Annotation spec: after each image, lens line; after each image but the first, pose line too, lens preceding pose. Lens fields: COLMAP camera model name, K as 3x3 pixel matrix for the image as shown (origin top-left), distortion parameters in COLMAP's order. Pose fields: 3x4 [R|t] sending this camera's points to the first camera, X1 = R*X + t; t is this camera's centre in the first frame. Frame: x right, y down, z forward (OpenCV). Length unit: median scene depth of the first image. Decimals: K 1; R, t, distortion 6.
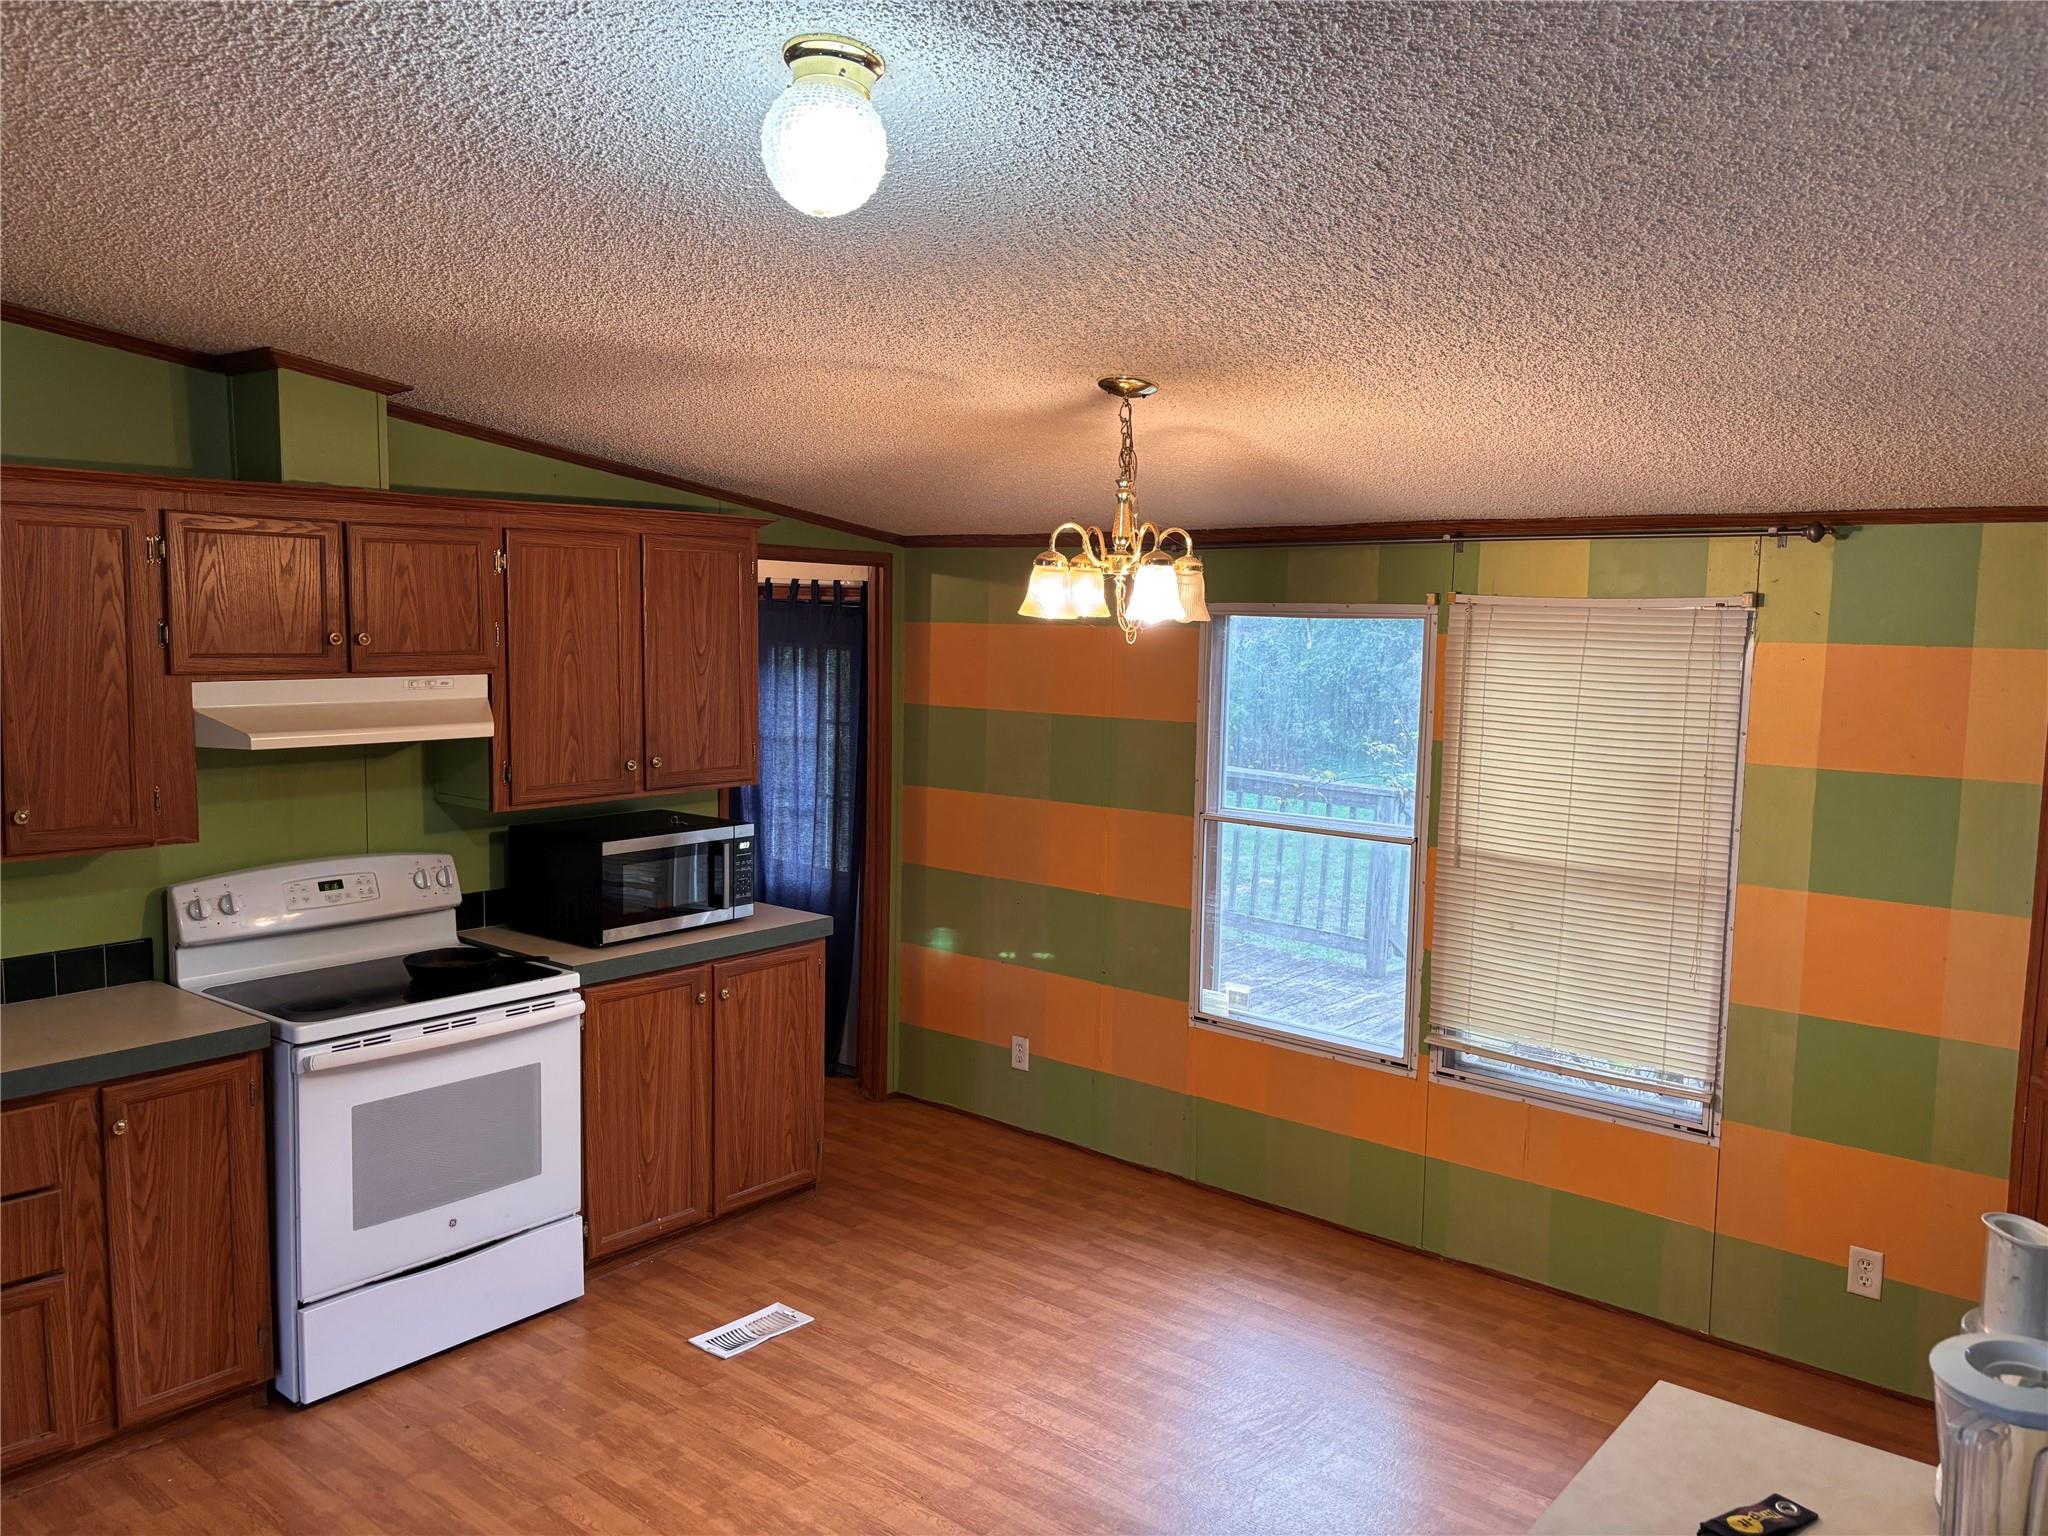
lens RADIAL K [[1557.8, 0, 1076.4], [0, 1557.8, 753.2], [0, 0, 1]] dist [0.070025, -0.088381]
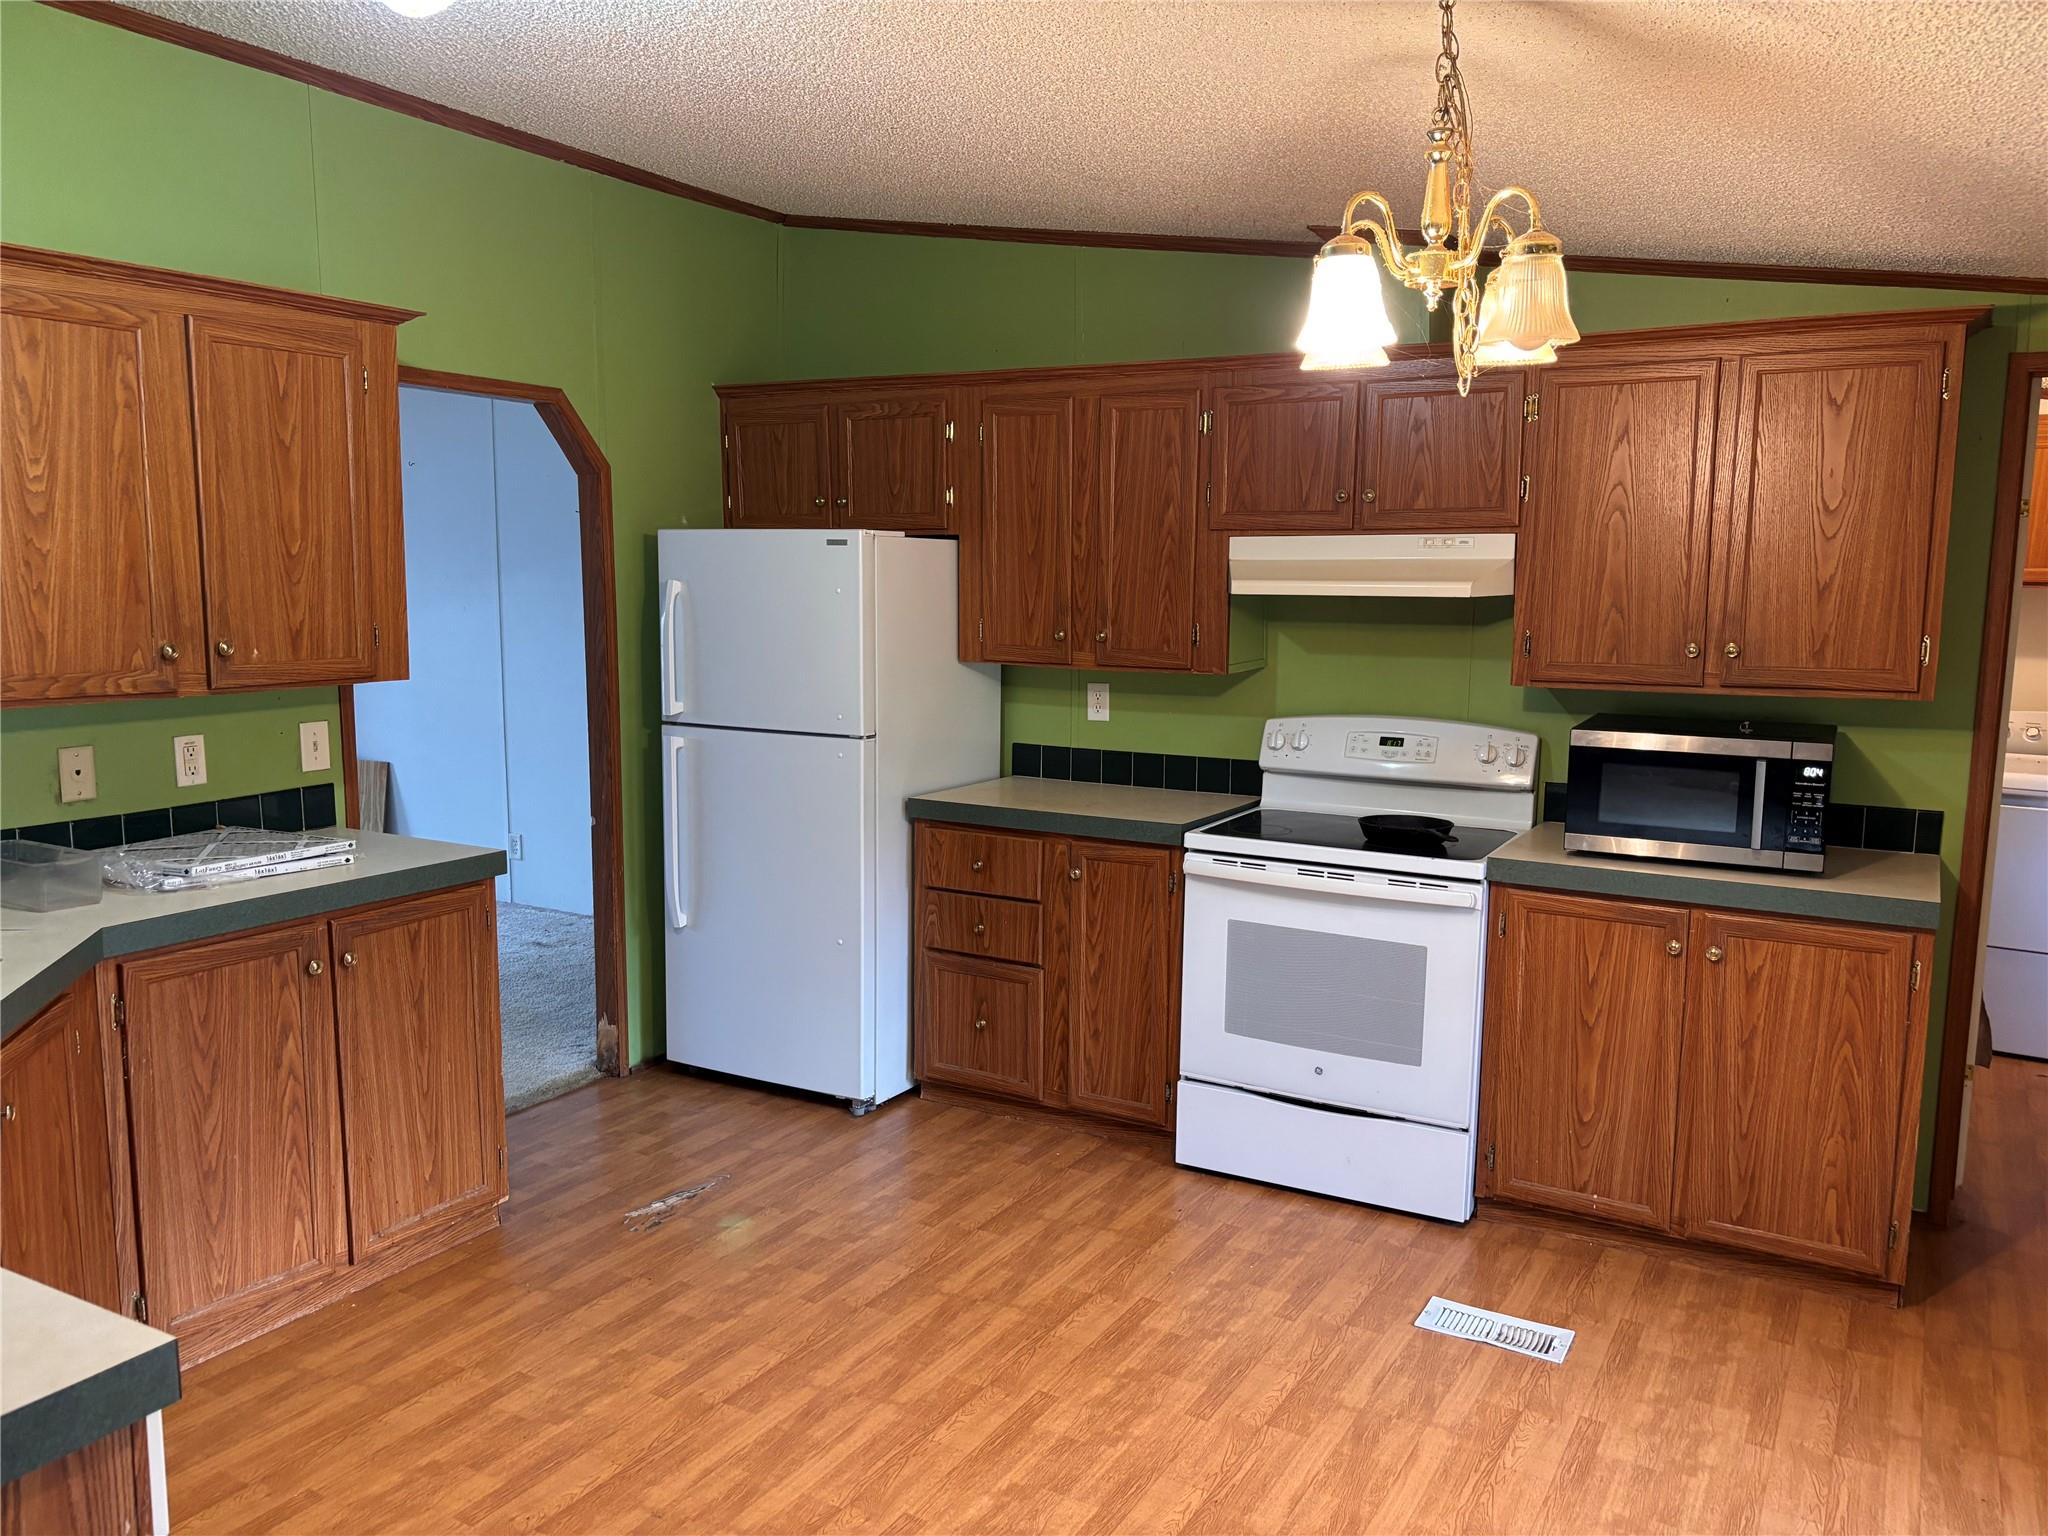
lens RADIAL K [[1557.8, 0, 1014.2], [0, 1557.8, 769.6], [0, 0, 1]] dist [0.070025, -0.088381]
pose [[0.160686, 0.109964, -0.980861, 0.493249], [-0.100613, 0.990422, 0.094554, 0.028965], [0.981864, 0.083494, 0.170211, 0.568270]]
